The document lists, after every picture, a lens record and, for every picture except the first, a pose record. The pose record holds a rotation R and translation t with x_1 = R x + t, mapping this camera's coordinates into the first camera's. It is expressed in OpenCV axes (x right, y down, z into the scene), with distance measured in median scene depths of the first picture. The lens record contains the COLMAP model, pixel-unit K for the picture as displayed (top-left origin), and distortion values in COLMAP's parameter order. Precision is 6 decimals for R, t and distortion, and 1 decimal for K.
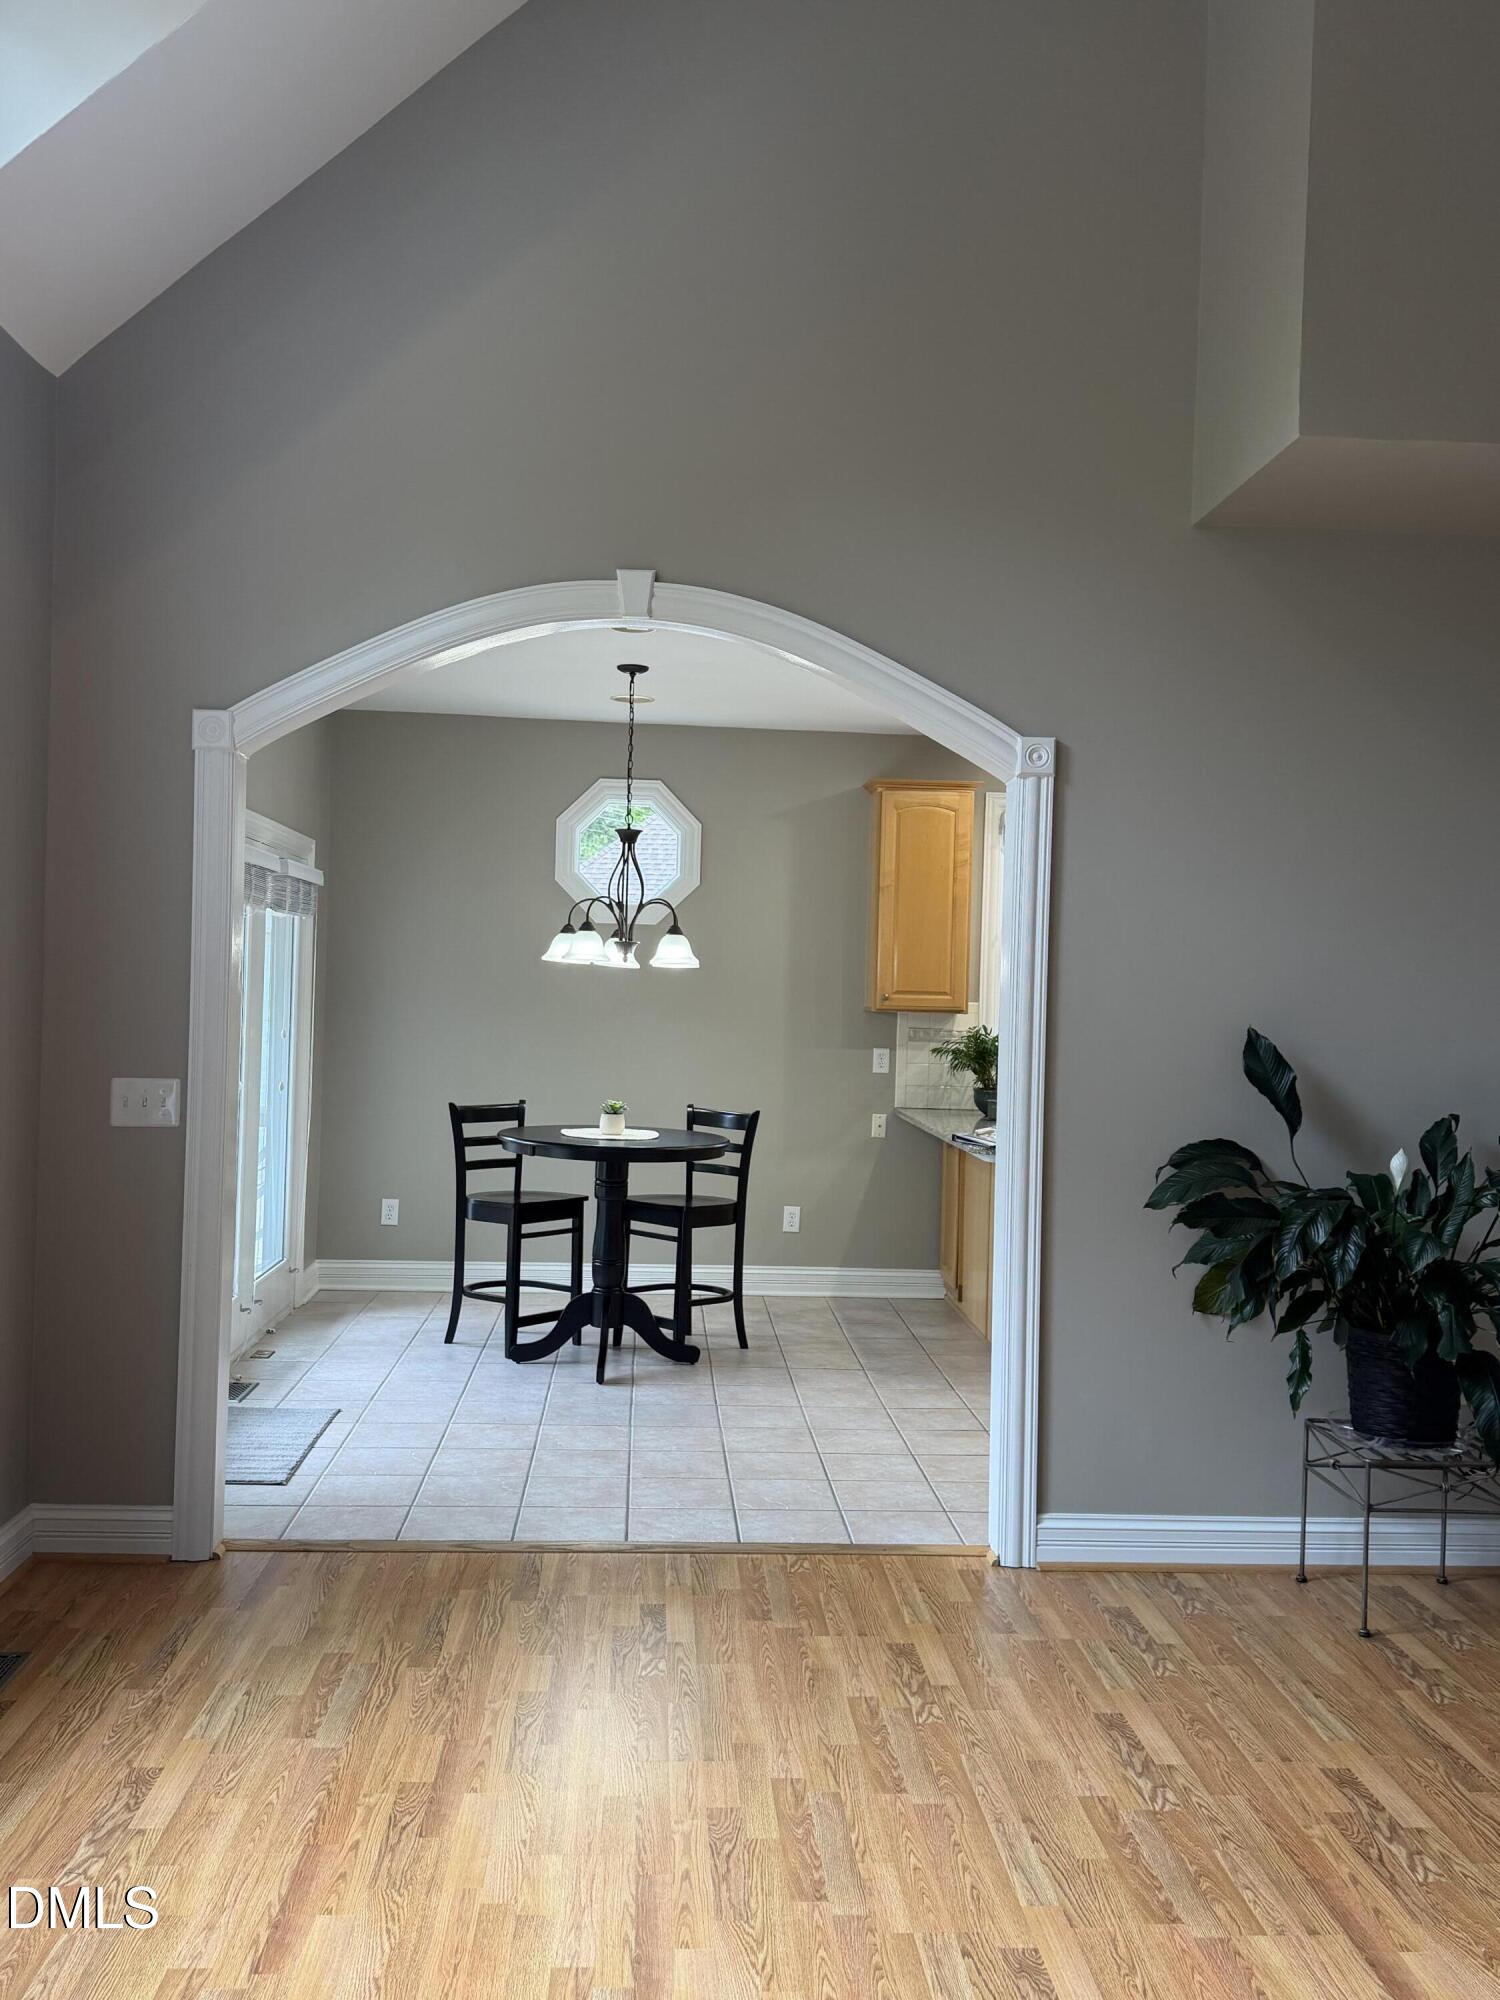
lens RADIAL K [[1738.3, 0, 750.0], [0, 1738.3, 1000.0], [0, 0, 1]] dist [0.209310, -0.360078]
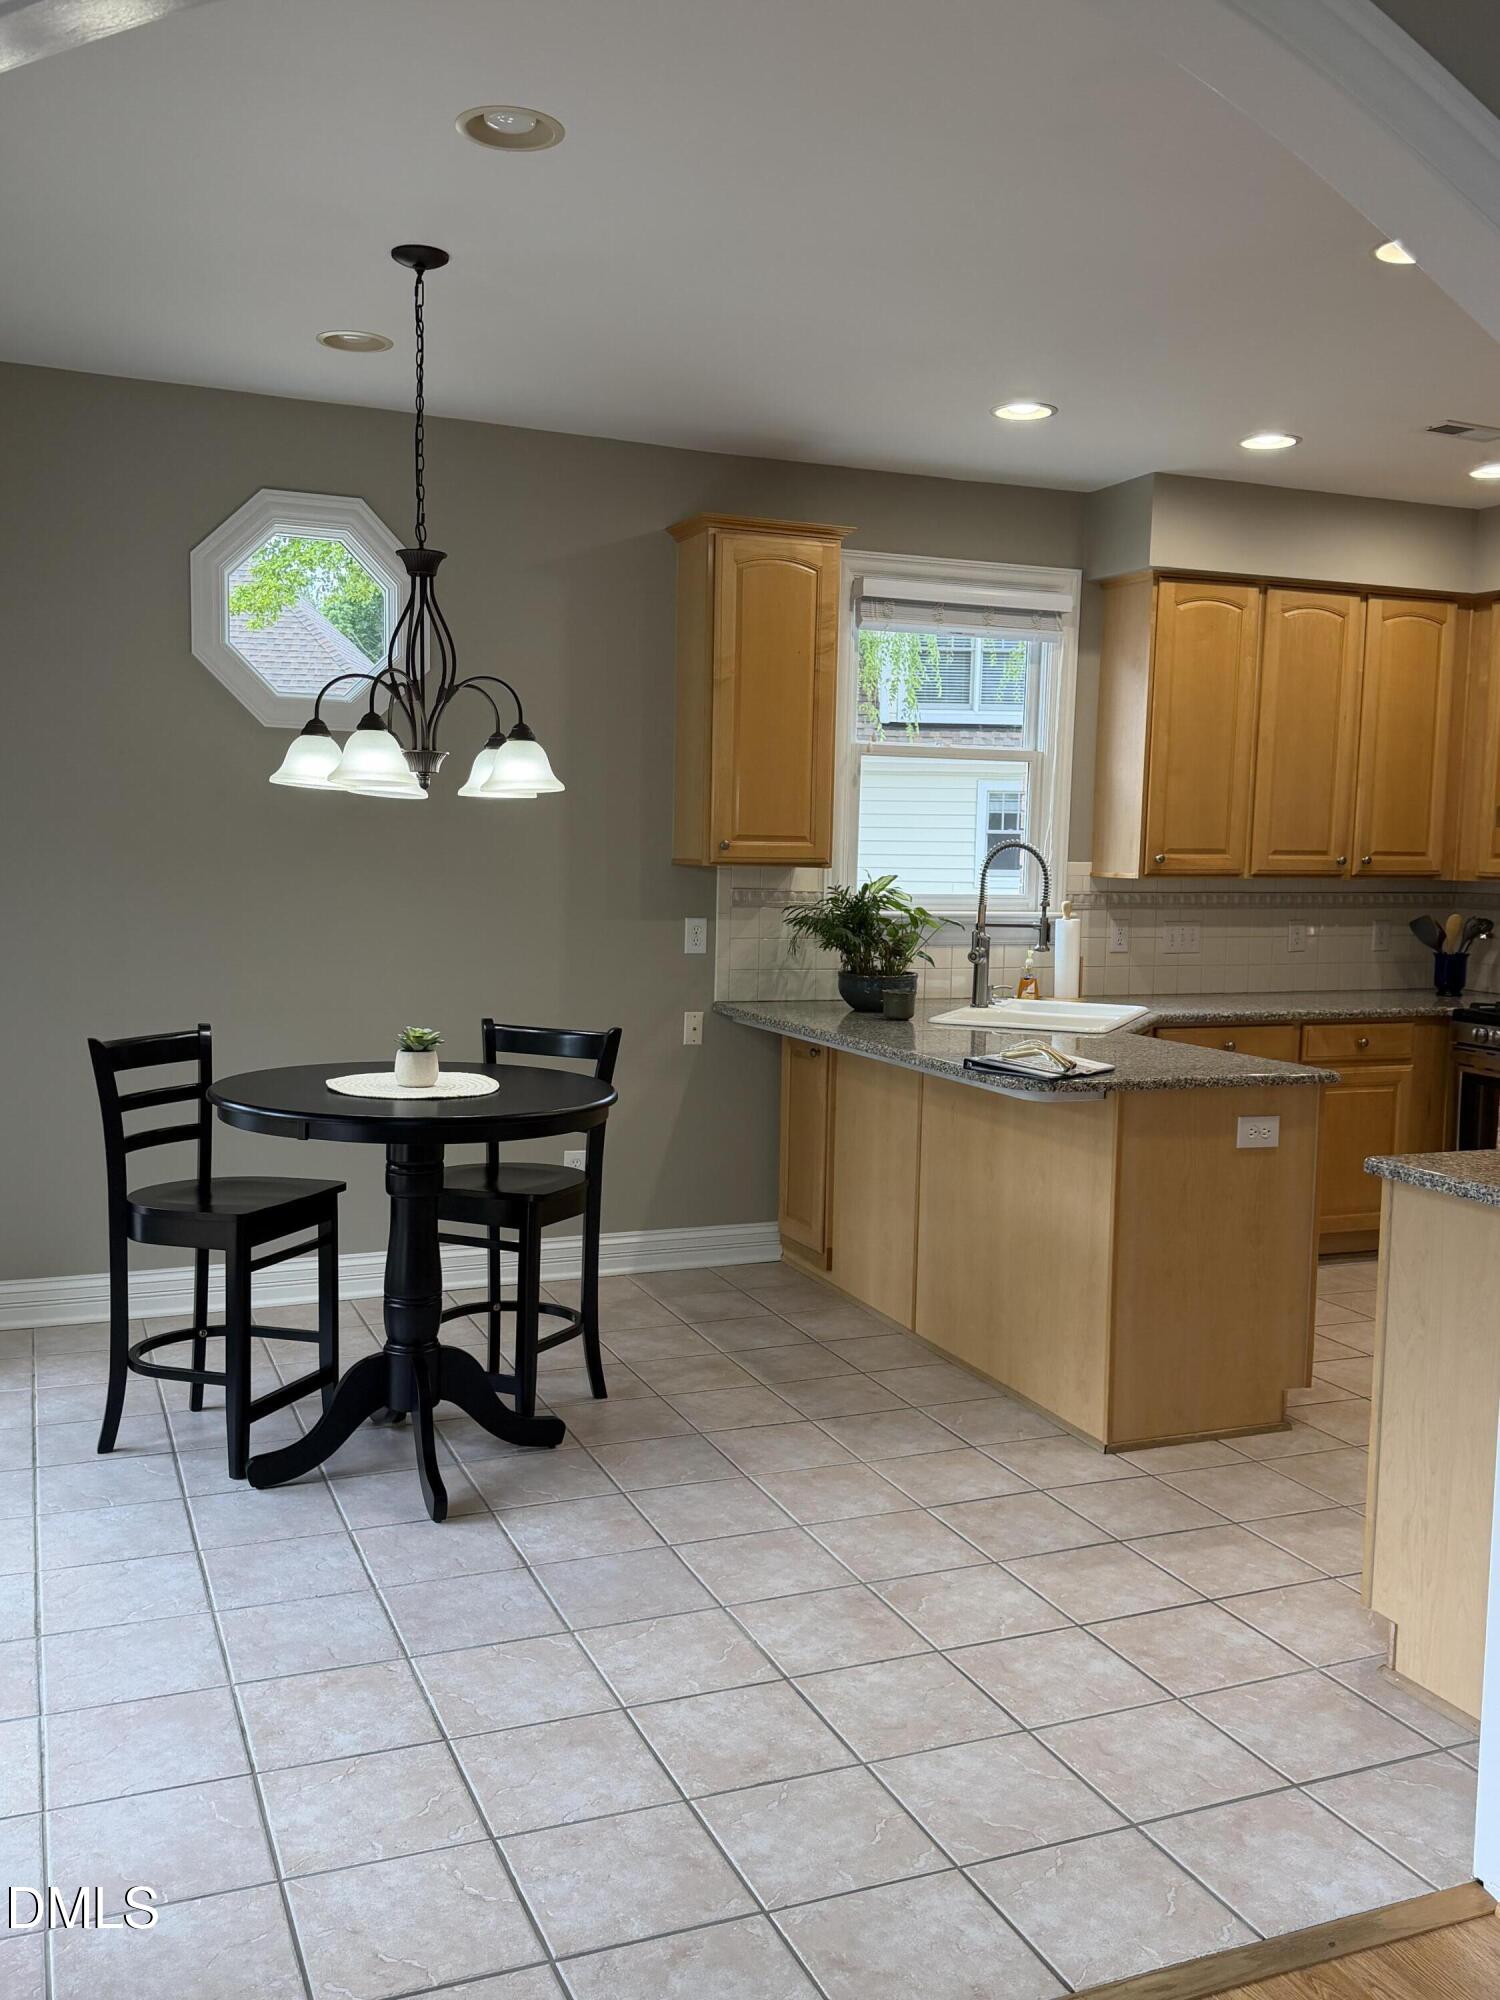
lens RADIAL K [[1738.3, 0, 750.0], [0, 1738.3, 1000.0], [0, 0, 1]] dist [0.209310, -0.360078]
pose [[0.945229, -0.037229, 0.324278, -0.155732], [0.007891, 0.995790, 0.091319, -0.003734], [-0.326313, -0.083759, 0.941544, 0.393220]]
